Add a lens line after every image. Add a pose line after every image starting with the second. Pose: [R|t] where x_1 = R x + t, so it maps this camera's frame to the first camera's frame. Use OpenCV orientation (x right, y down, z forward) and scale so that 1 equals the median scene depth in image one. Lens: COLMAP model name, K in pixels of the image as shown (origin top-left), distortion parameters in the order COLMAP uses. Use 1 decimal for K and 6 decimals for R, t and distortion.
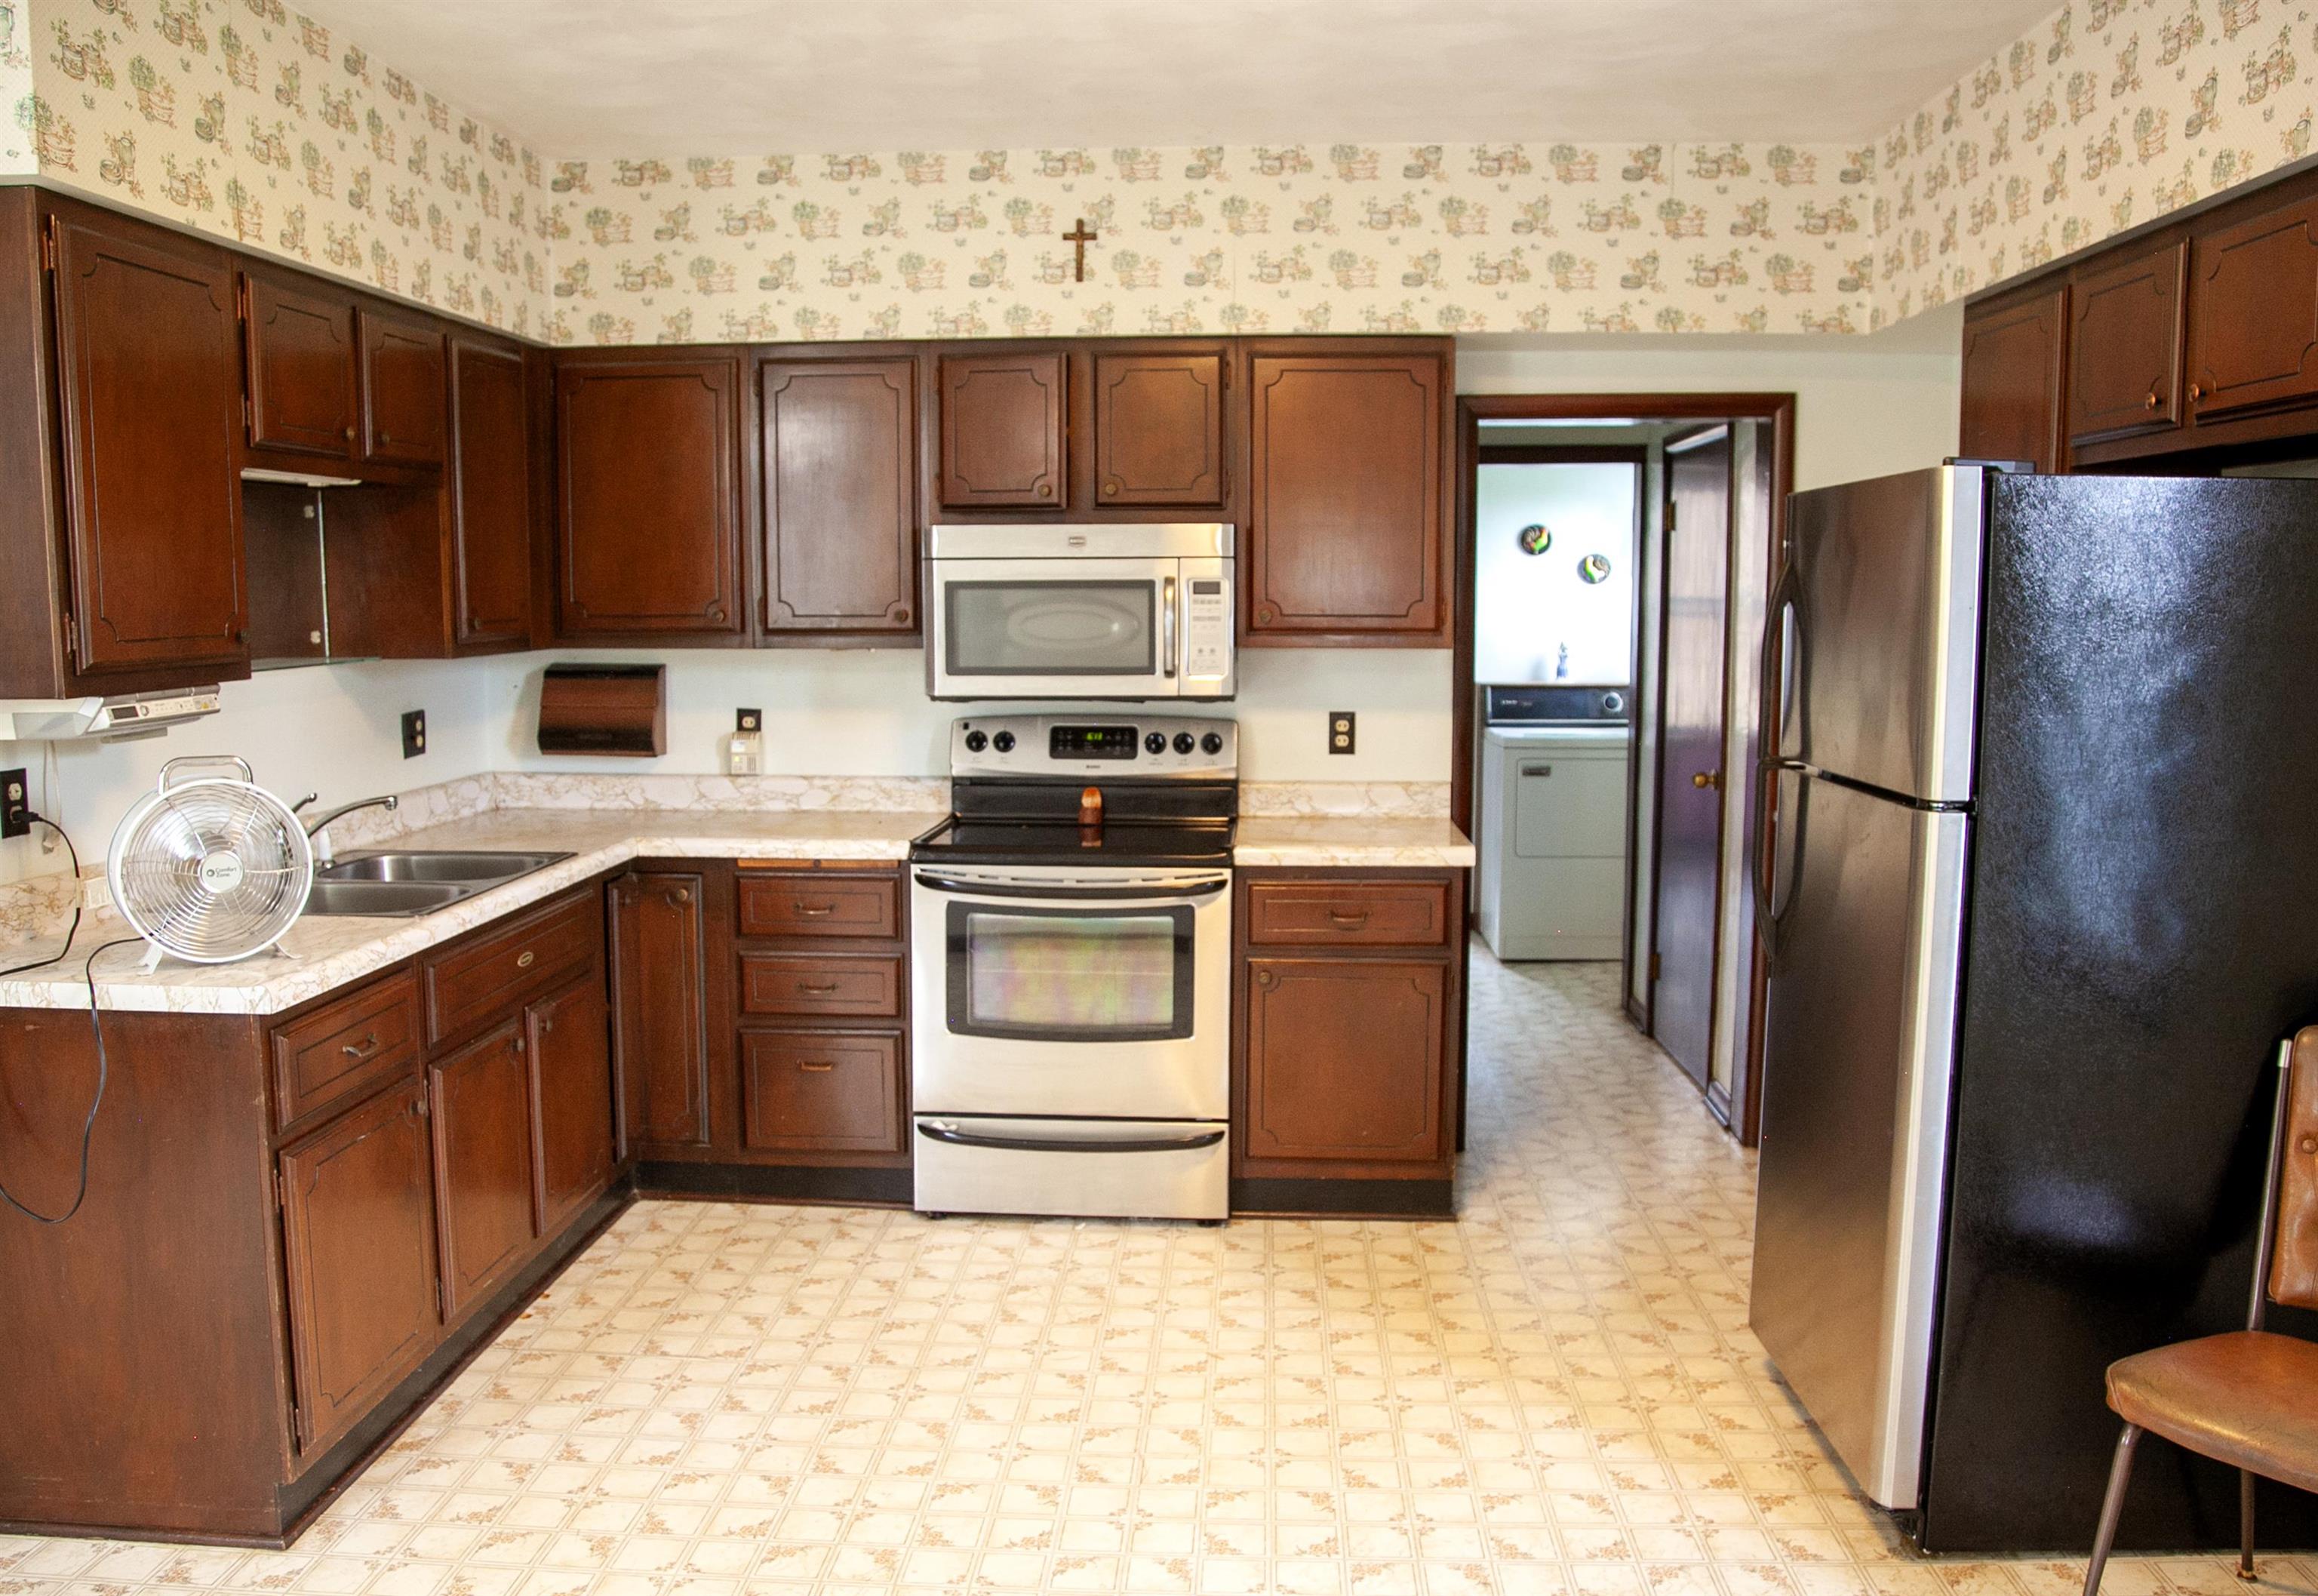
lens RADIAL K [[1821.2, 0, 1177.5], [0, 1821.2, 805.6], [0, 0, 1]] dist [-0.124751, 0.072280]
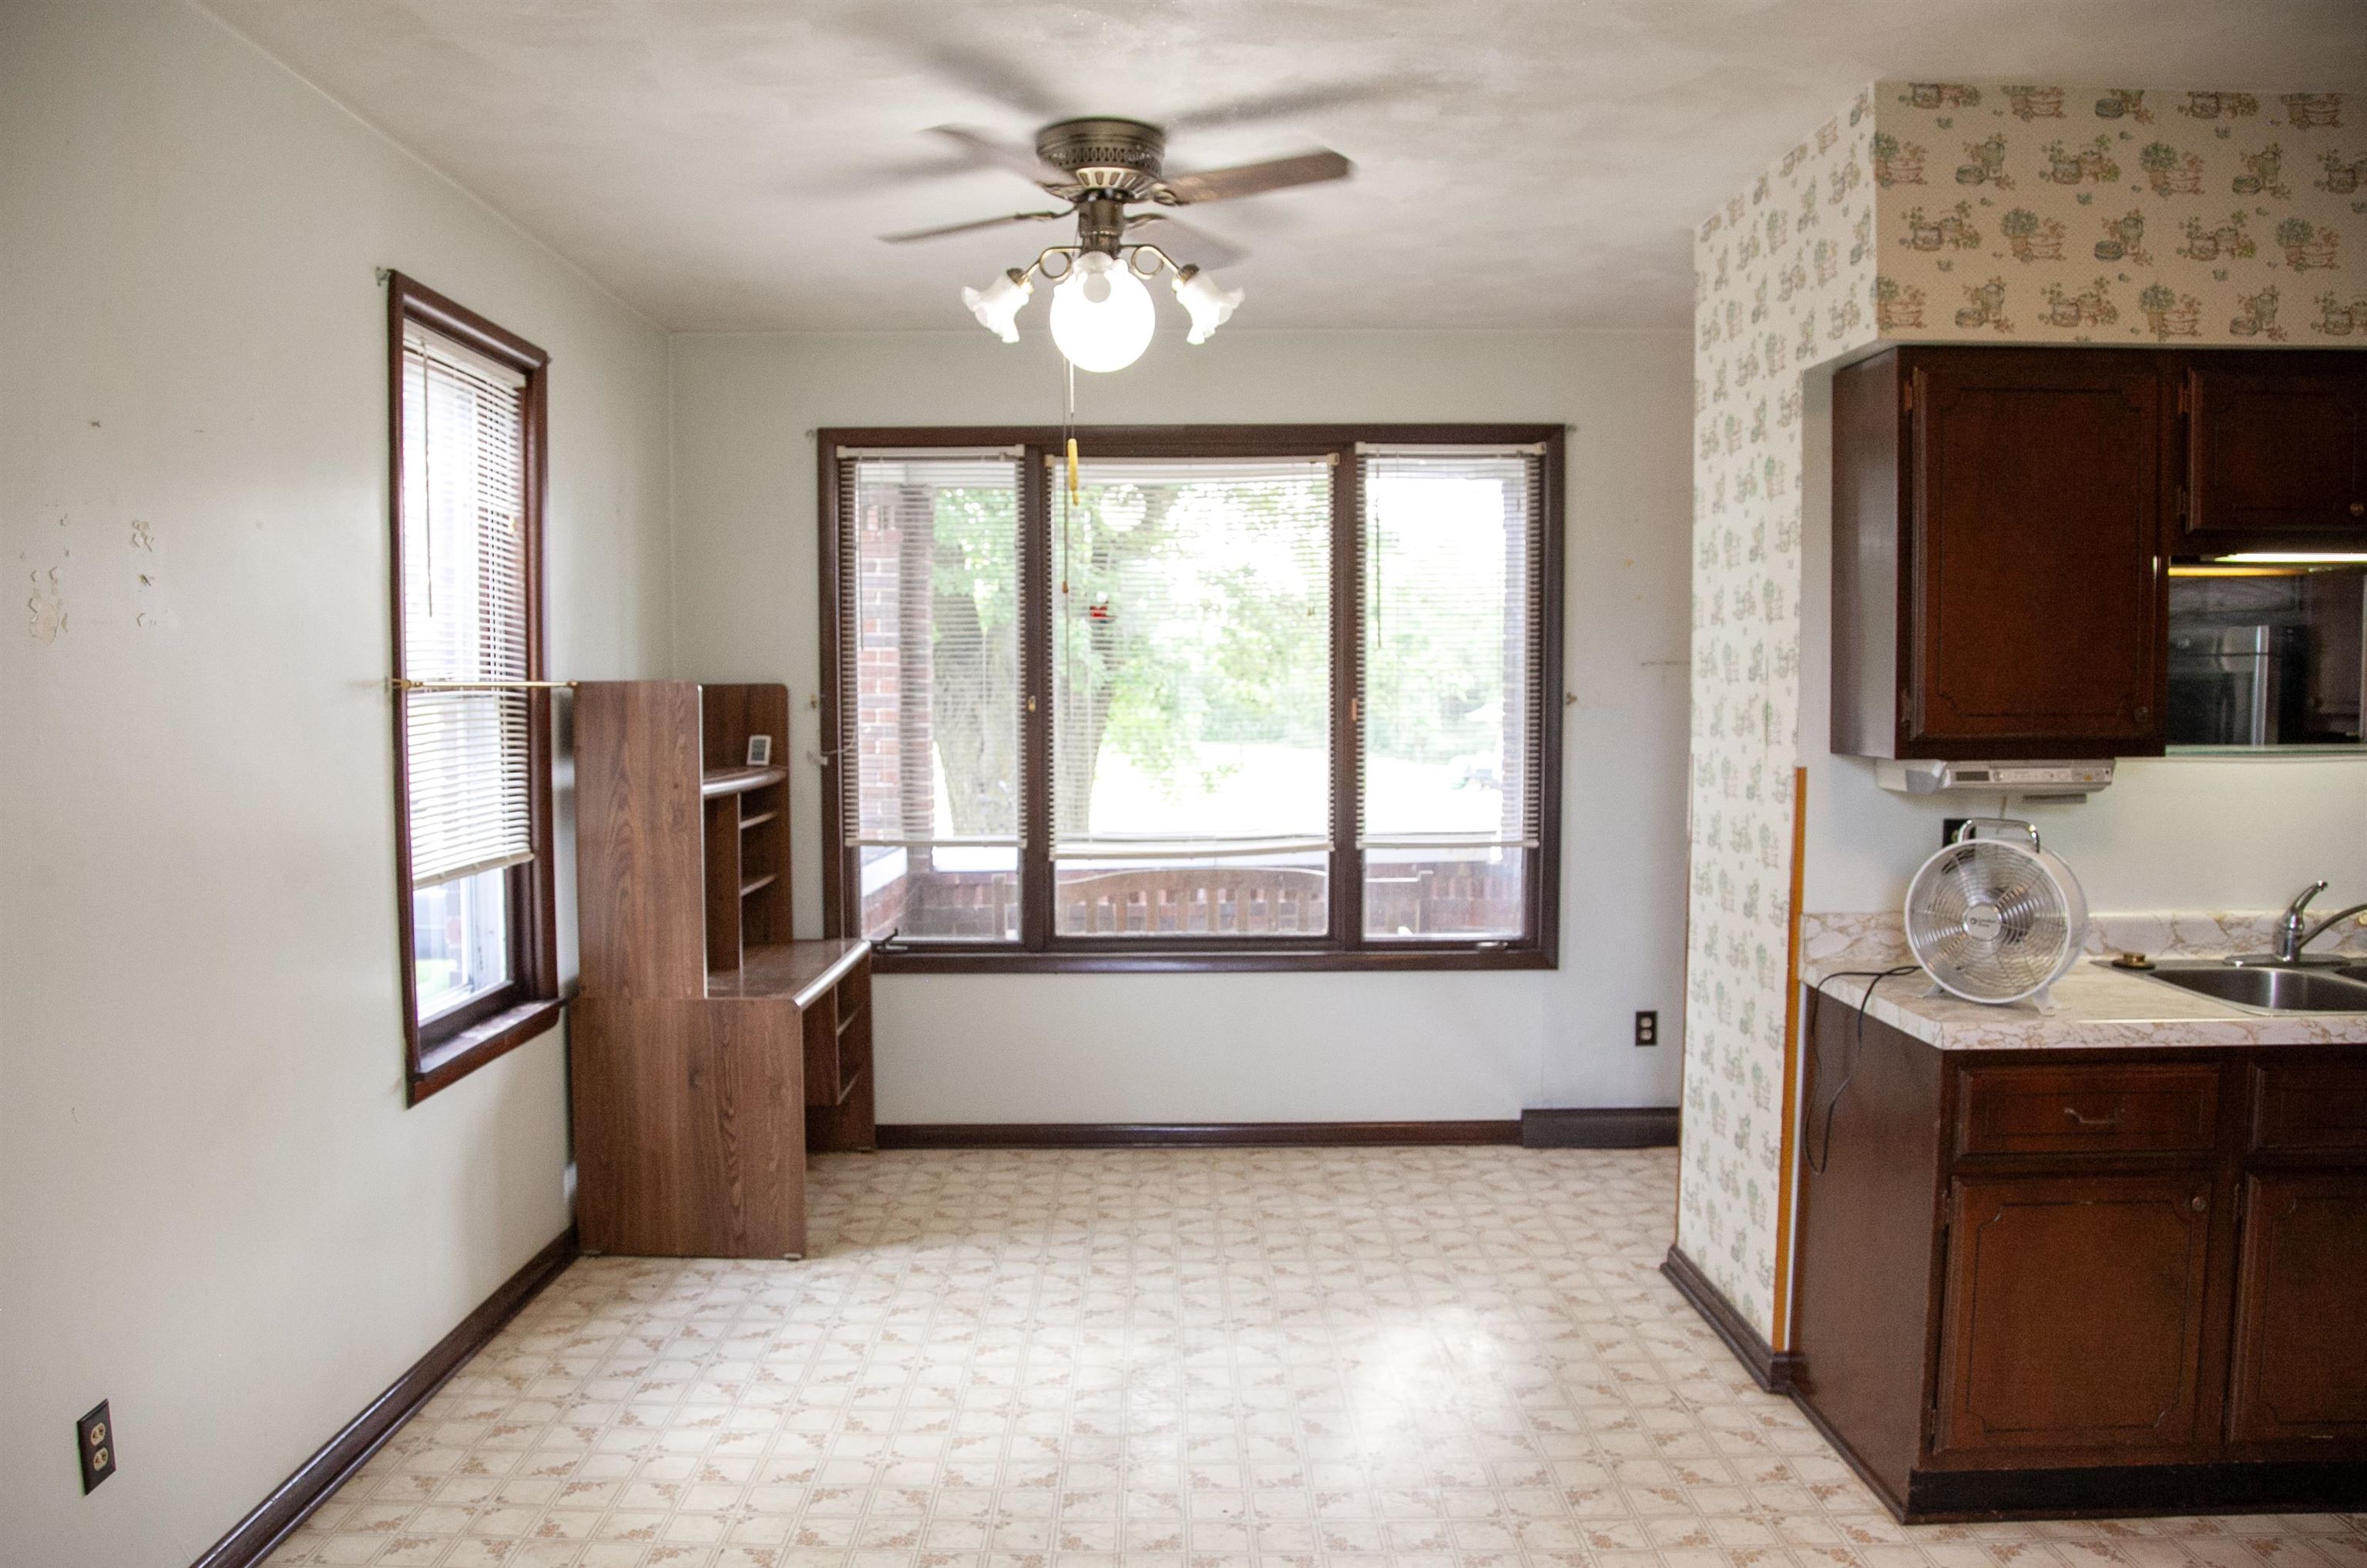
lens RADIAL K [[1689.2, 0, 1136.6], [0, 1689.2, 790.6], [0, 0, 1]] dist [-0.124783, 0.069091]
pose [[0.035553, 0.066277, -0.997168, 0.299370], [-0.113445, 0.991616, 0.061864, -0.030897], [0.992908, 0.110924, 0.042773, 0.260963]]
